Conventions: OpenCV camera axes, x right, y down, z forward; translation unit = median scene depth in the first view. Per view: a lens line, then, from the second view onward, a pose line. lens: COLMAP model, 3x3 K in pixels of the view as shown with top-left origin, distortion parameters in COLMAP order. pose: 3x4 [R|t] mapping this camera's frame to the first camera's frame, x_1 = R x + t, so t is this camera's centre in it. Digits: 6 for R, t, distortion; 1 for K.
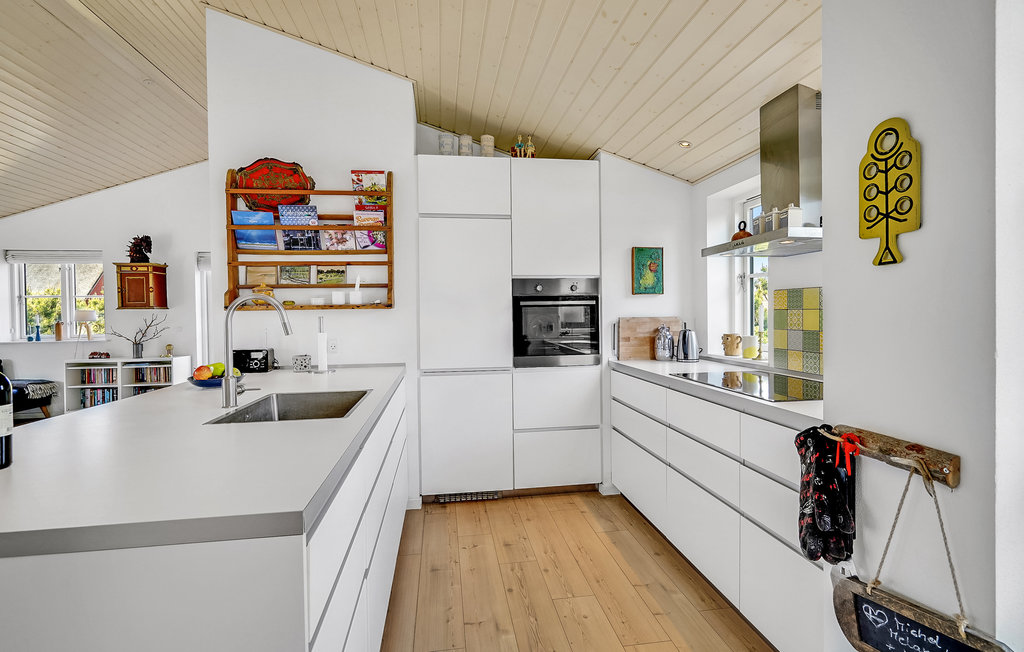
lens RADIAL K [[462.5, 0, 512.0], [0, 462.5, 326.0], [0, 0, 1]] dist [-0.011167, 0.000020]
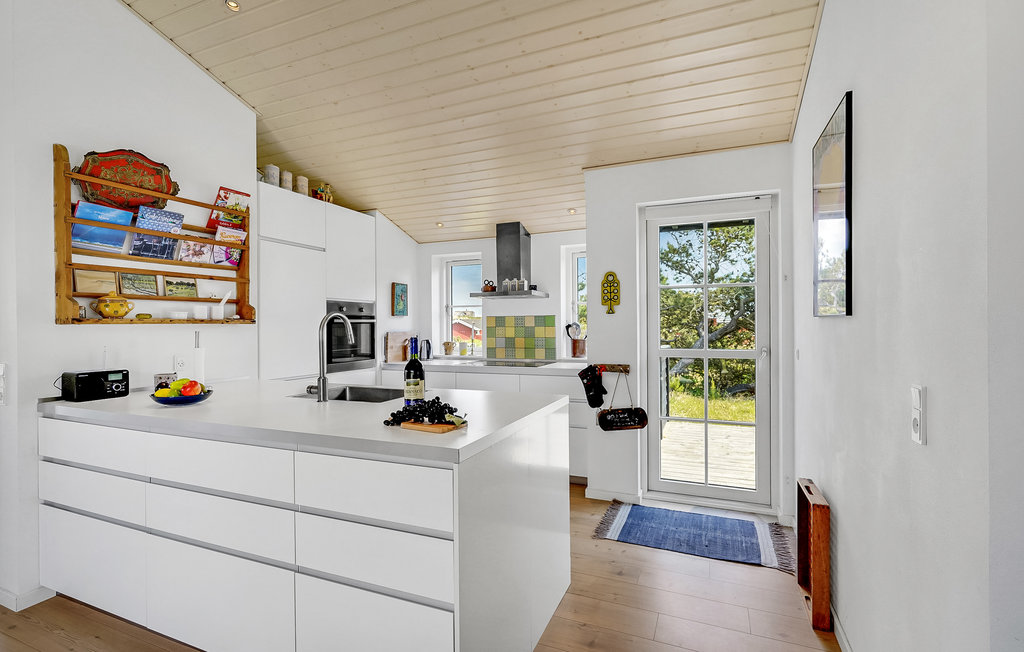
lens RADIAL K [[462.5, 0, 512.0], [0, 462.5, 326.0], [0, 0, 1]] dist [-0.011167, 0.000020]
pose [[0.527303, 0.008184, 0.849638, -0.843716], [0.024609, 0.999387, -0.024900, 0.008253], [-0.849321, 0.034039, 0.526779, -0.061758]]
